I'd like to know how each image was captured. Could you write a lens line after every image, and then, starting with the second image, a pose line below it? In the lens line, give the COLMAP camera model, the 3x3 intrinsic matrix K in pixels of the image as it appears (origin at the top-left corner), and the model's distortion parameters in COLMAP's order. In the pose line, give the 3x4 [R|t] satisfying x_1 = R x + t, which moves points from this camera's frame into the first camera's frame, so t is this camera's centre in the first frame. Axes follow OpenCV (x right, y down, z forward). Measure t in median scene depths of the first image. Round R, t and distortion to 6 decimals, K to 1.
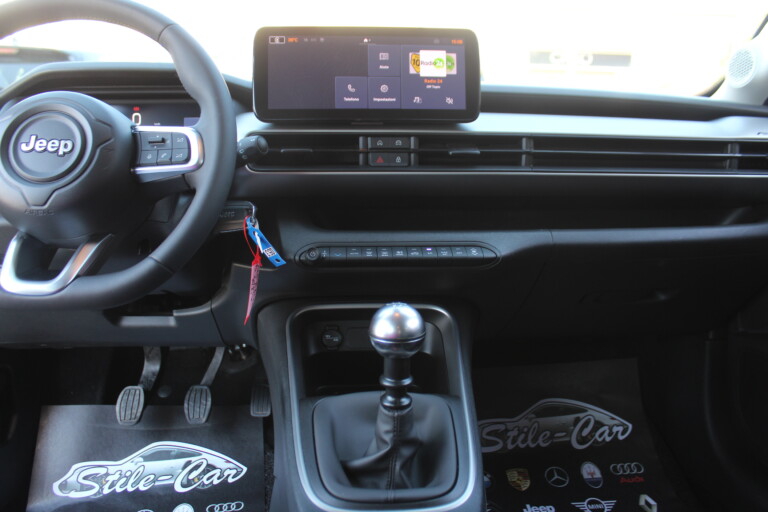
lens RADIAL K [[640.3, 0, 386.1], [0, 640.3, 254.3], [0, 0, 1]] dist [-0.151161, 0.121025]
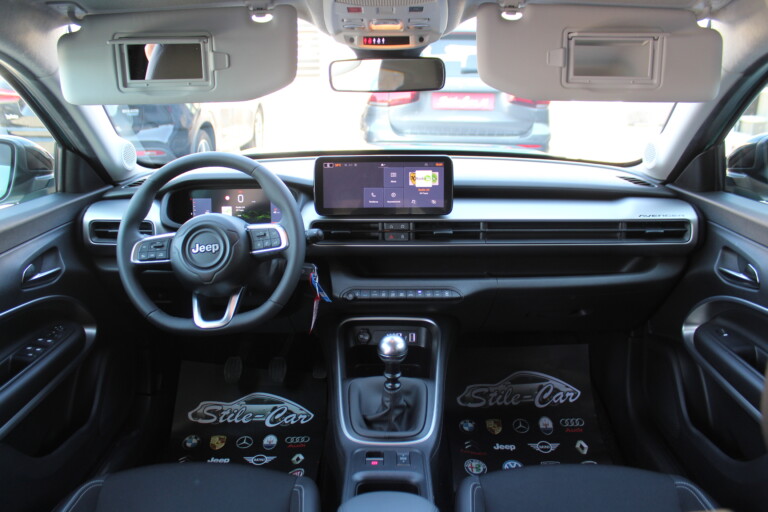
lens RADIAL K [[640.3, 0, 382.0], [0, 640.3, 255.7], [0, 0, 1]] dist [-0.151161, 0.121025]
pose [[0.995247, 0.015470, -0.096151, 0.126076], [-0.005926, 0.995093, 0.098767, -0.261536], [0.097207, -0.097728, 0.990454, -0.644693]]
